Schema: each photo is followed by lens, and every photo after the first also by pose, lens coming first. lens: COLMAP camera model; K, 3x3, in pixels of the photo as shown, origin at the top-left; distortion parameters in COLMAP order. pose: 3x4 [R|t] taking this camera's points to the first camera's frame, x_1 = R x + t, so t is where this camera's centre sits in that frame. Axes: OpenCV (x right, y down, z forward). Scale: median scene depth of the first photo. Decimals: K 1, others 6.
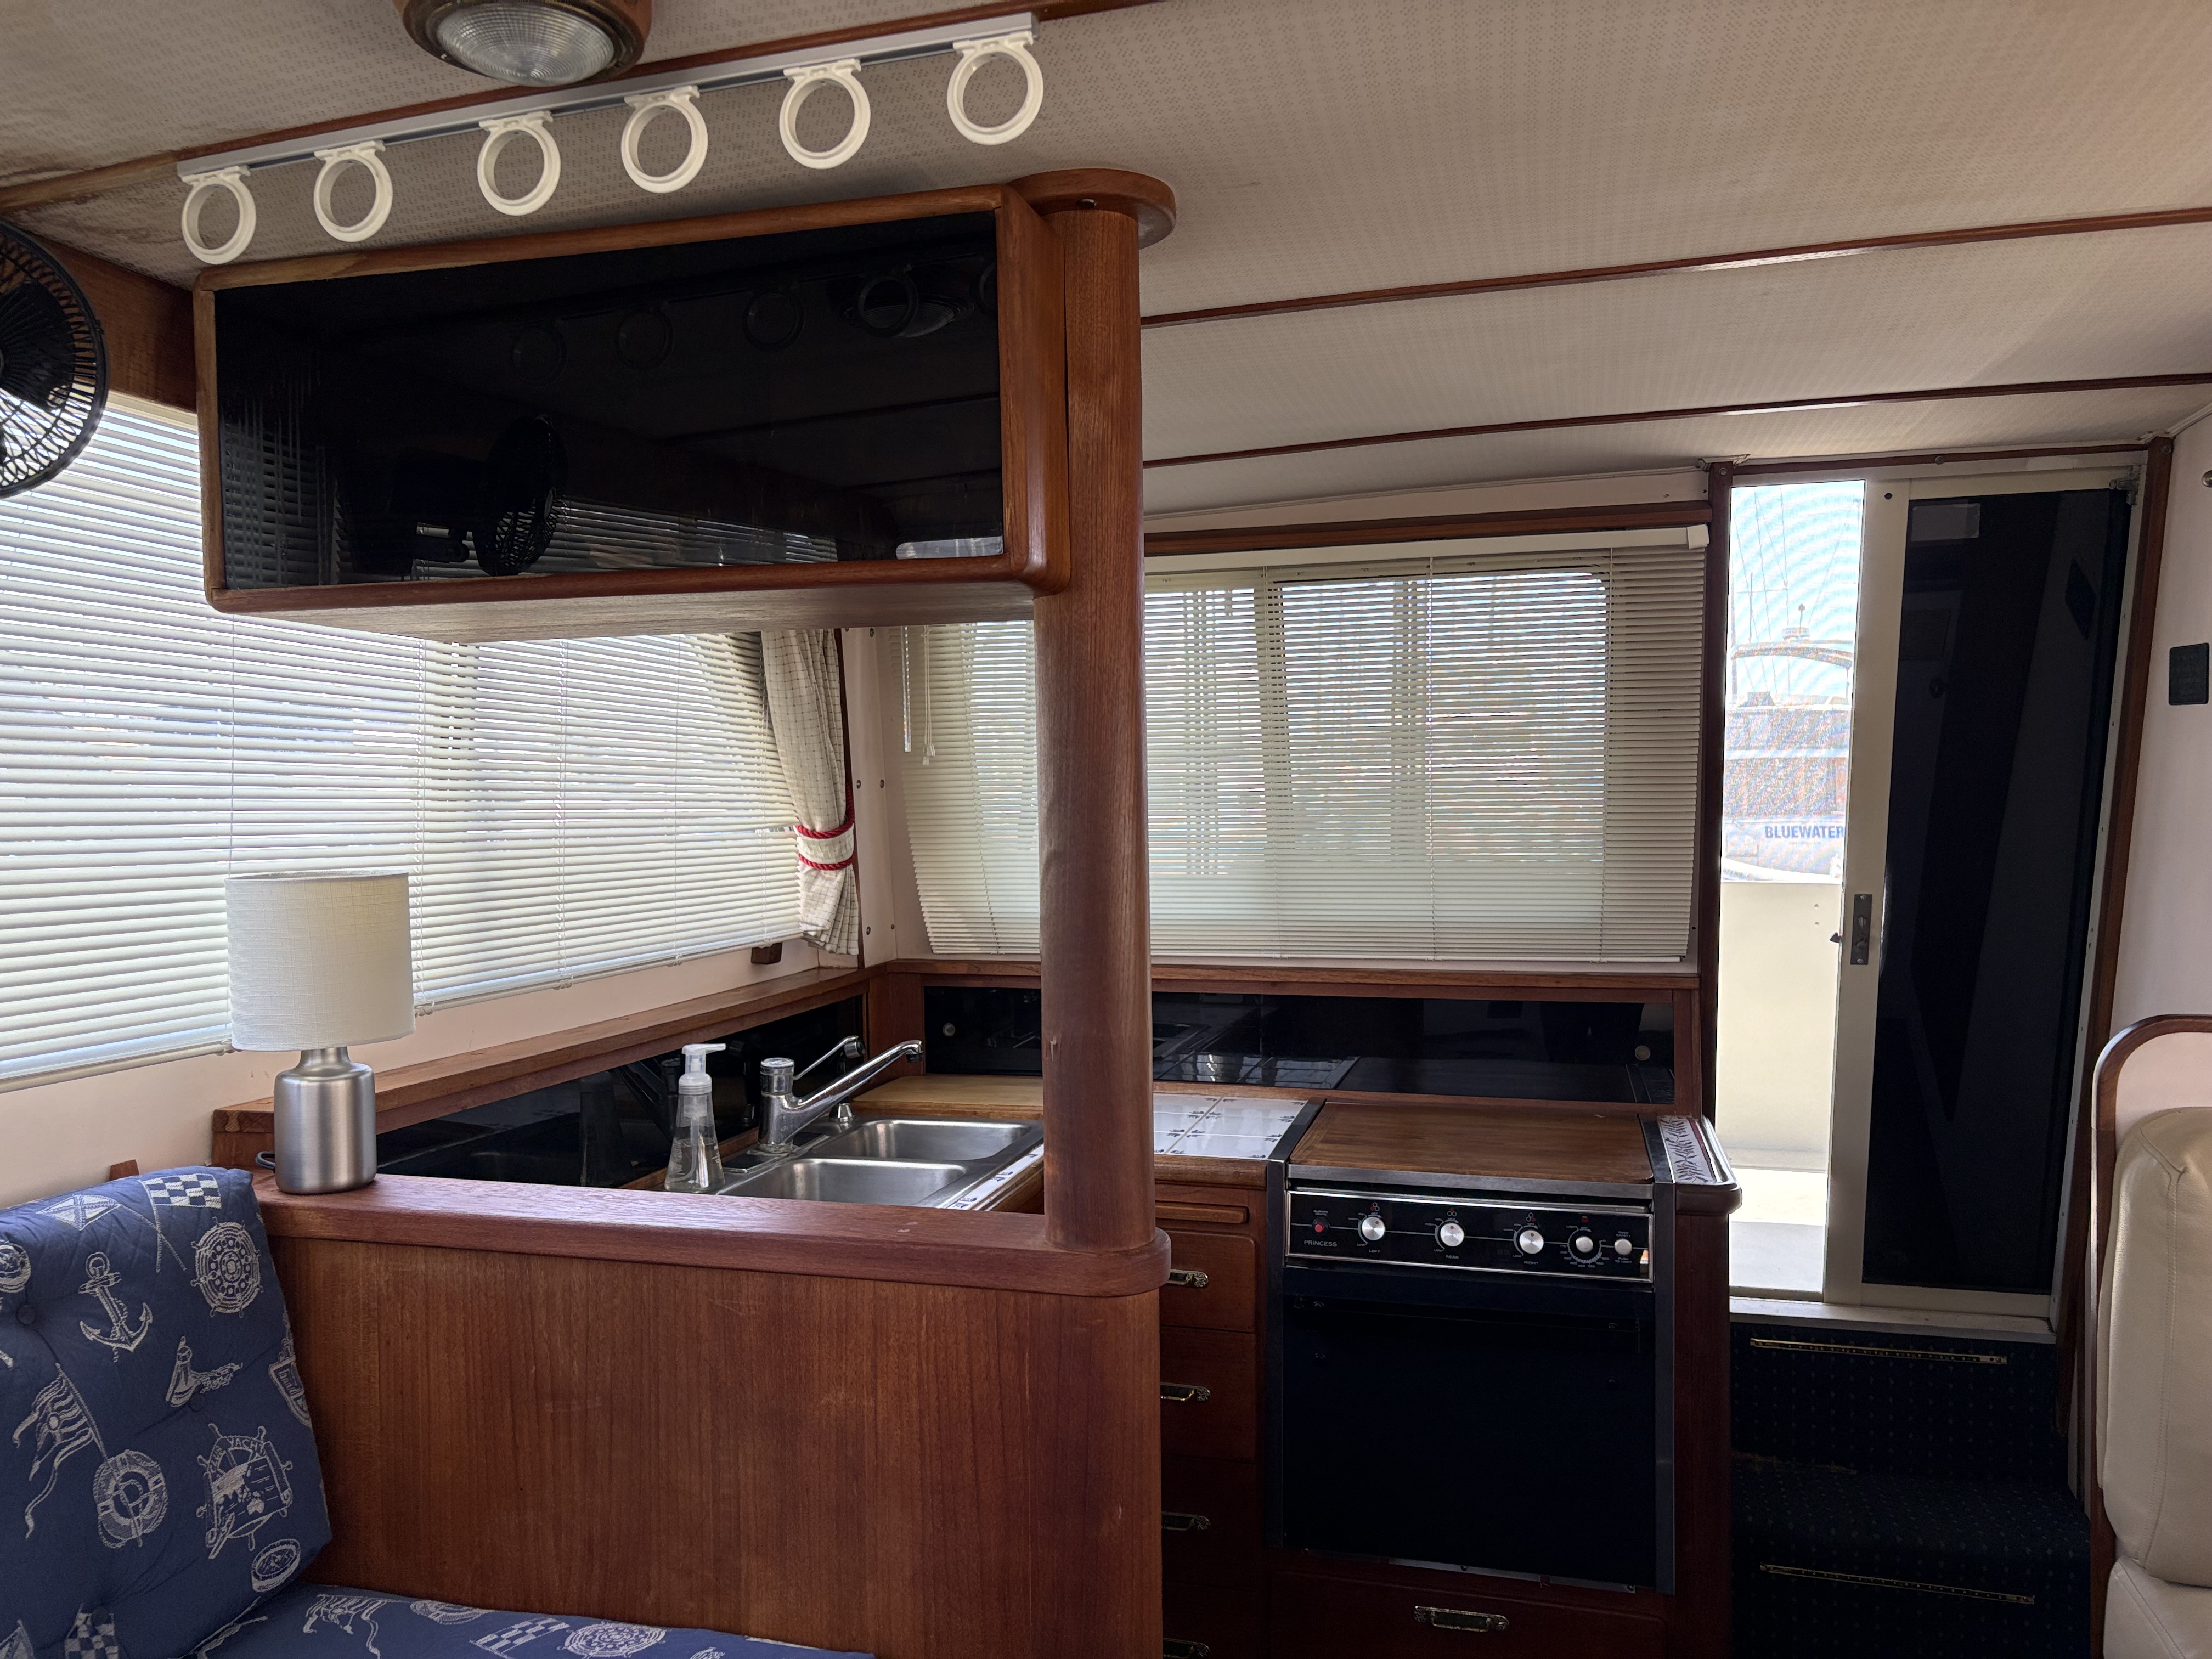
lens RADIAL K [[1666.3, 0, 1101.2], [0, 1666.3, 844.5], [0, 0, 1]] dist [0.050738, -0.053808]
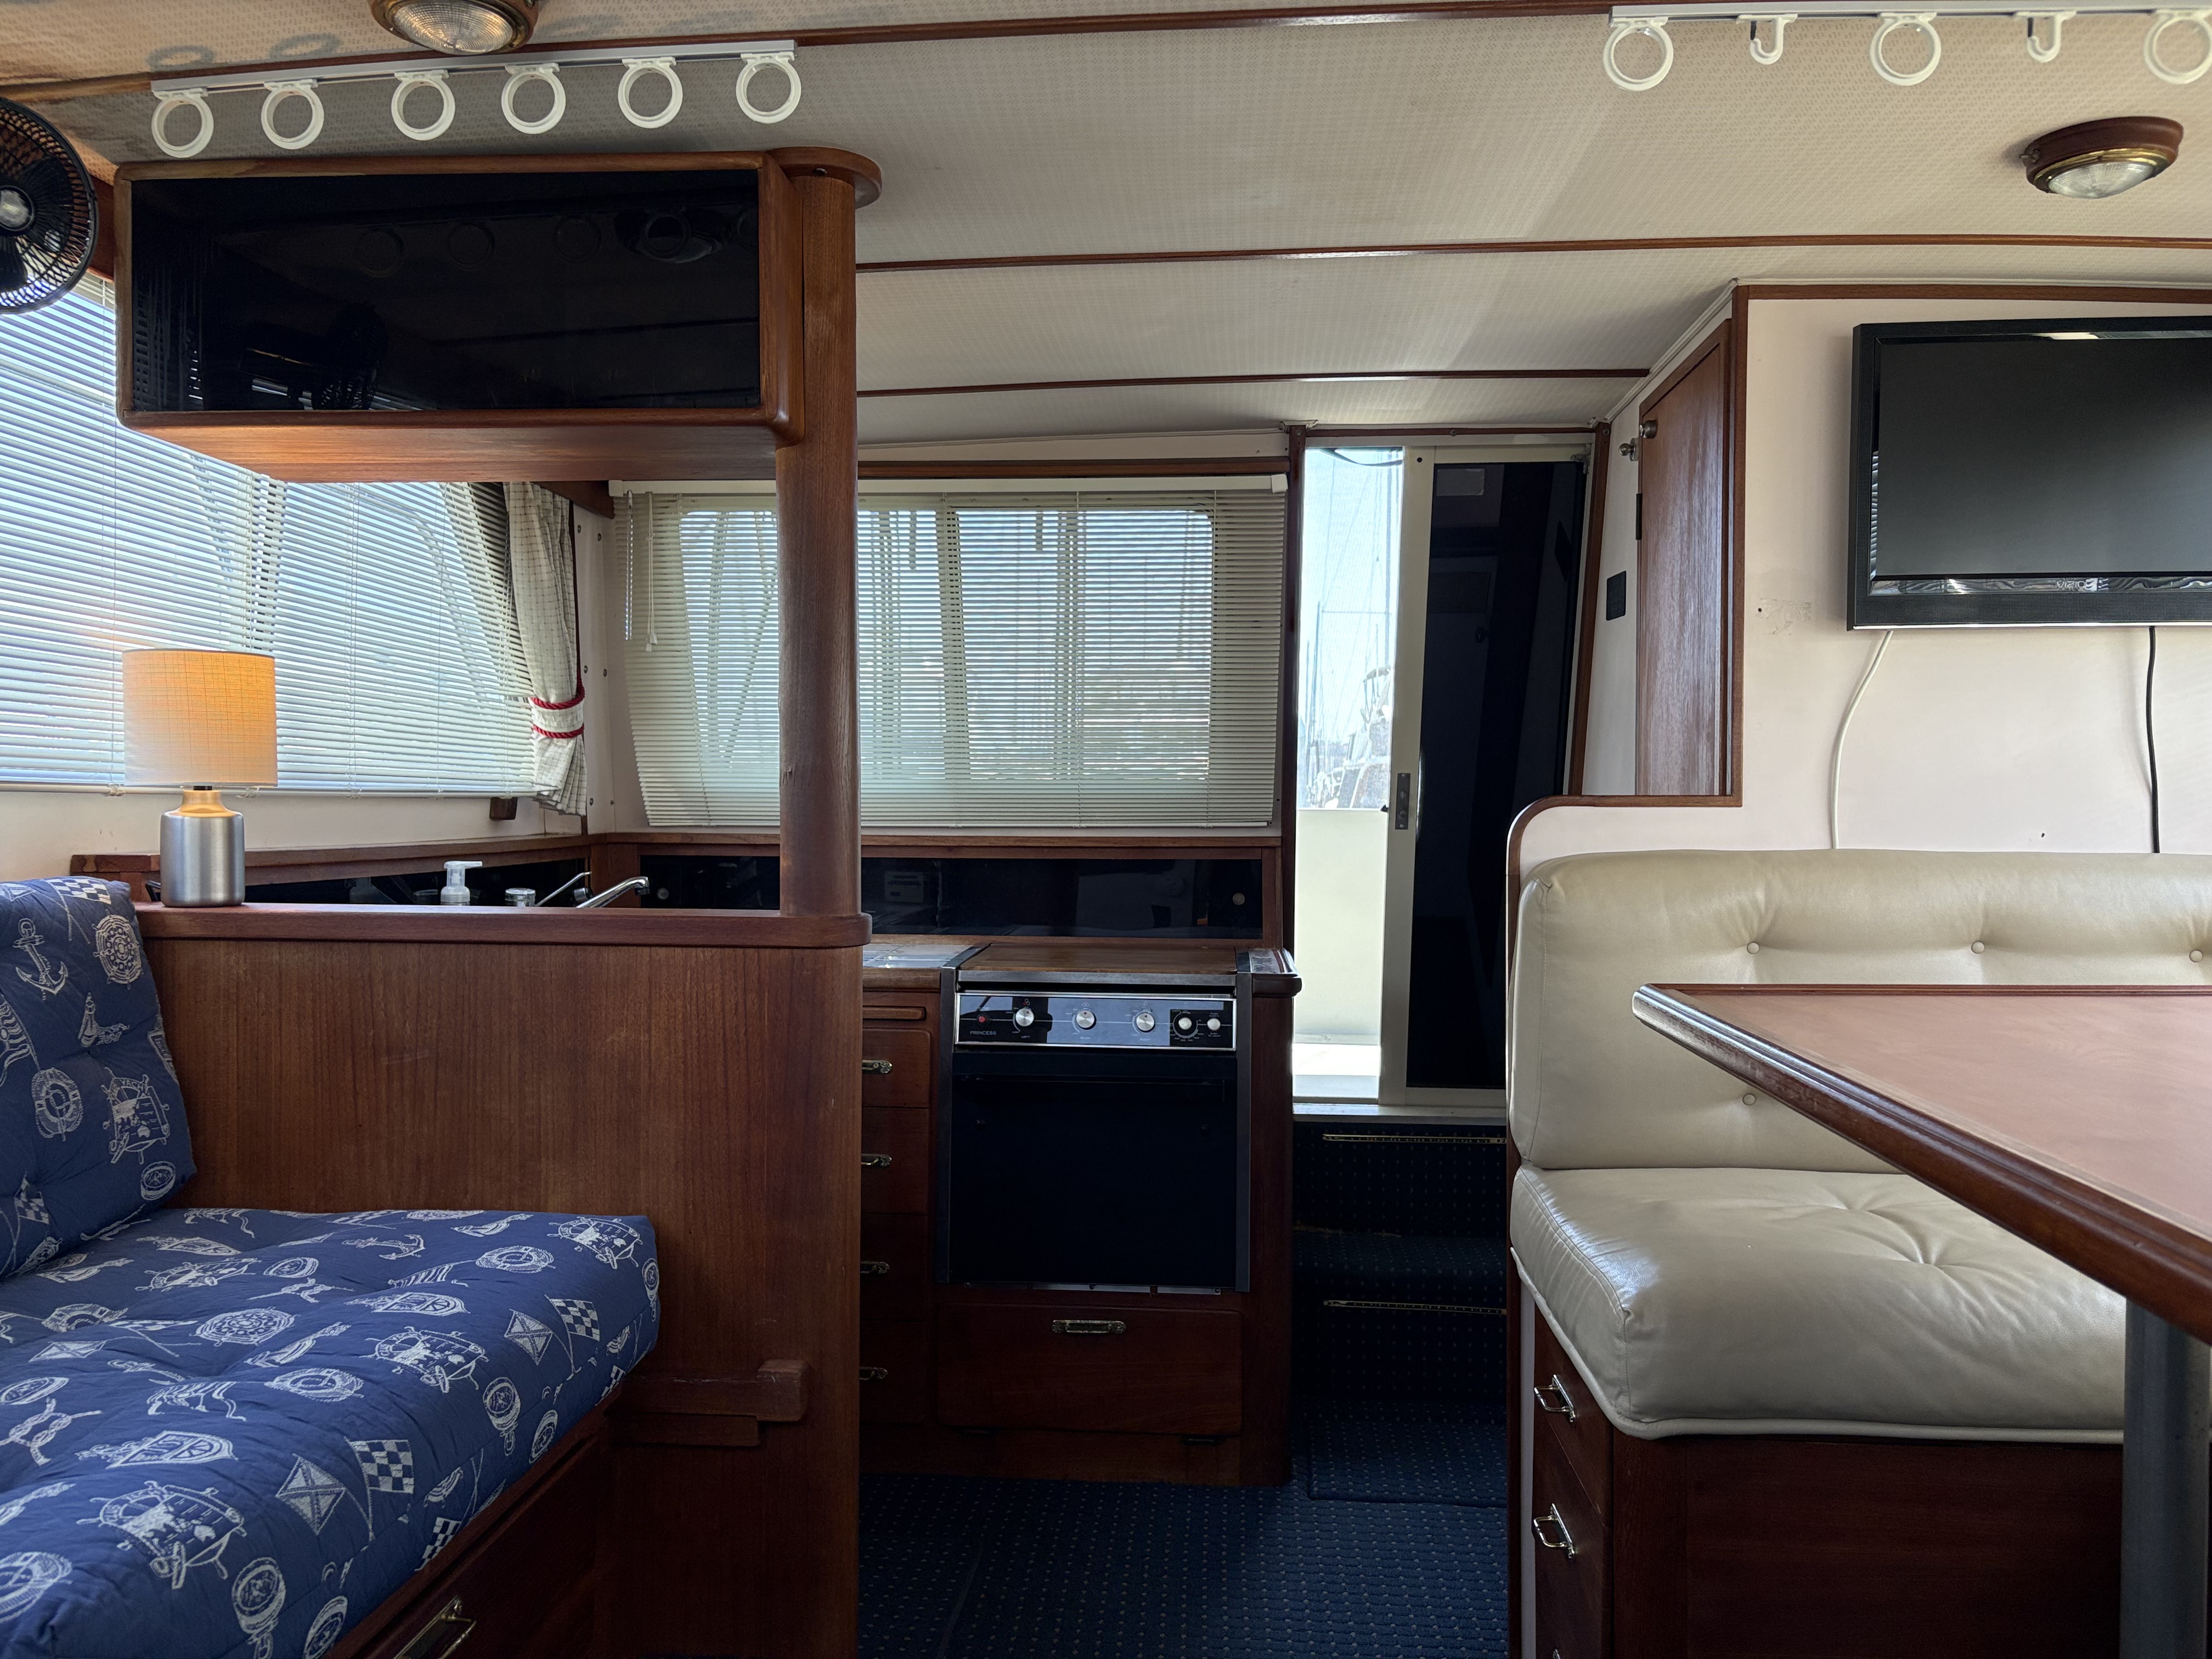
lens RADIAL K [[1666.3, 0, 1099.8], [0, 1666.3, 836.5], [0, 0, 1]] dist [0.050738, -0.053808]
pose [[0.981499, 0.011903, 0.191095, -0.031563], [-0.010400, 0.999907, -0.008867, 0.148562], [-0.191183, 0.006715, 0.981531, -0.339562]]
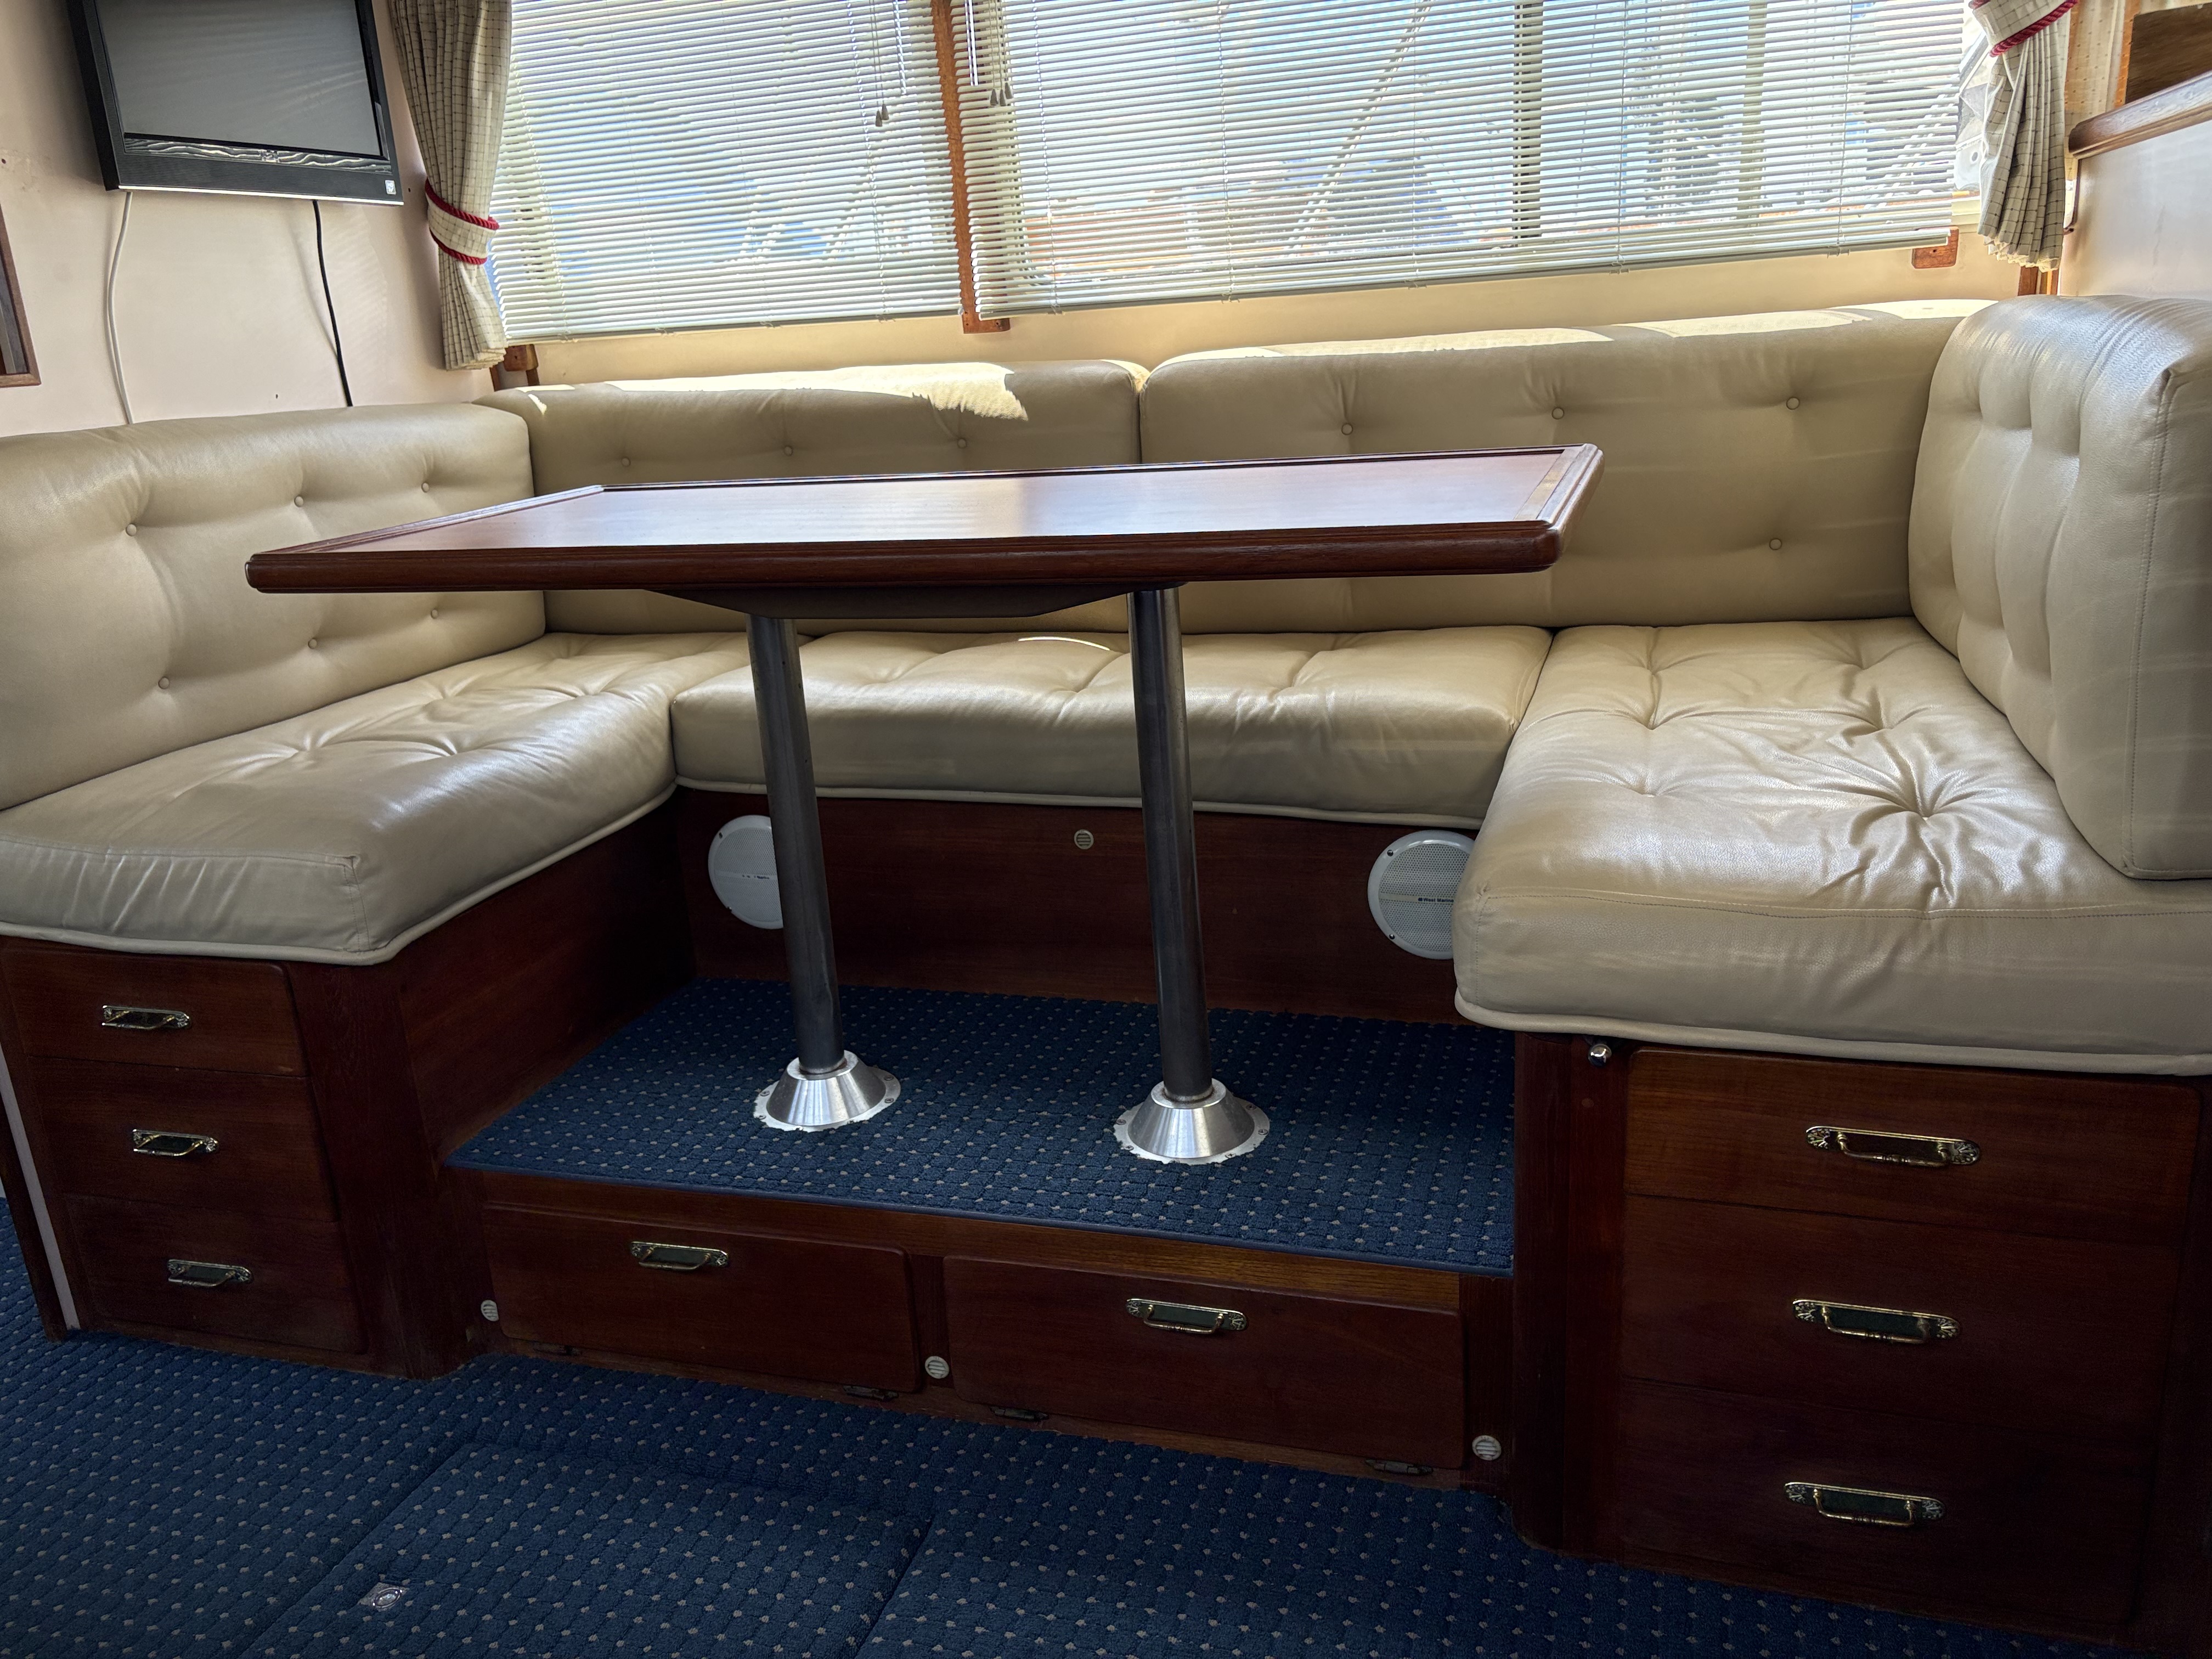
lens RADIAL K [[1666.3, 0, 1106.7], [0, 1666.3, 828.3], [0, 0, 1]] dist [0.050738, -0.053808]
pose [[0.036123, -0.278342, 0.959803, -0.553429], [0.089572, 0.957465, 0.274293, 0.150725], [-0.995325, 0.076063, 0.059518, 0.051114]]
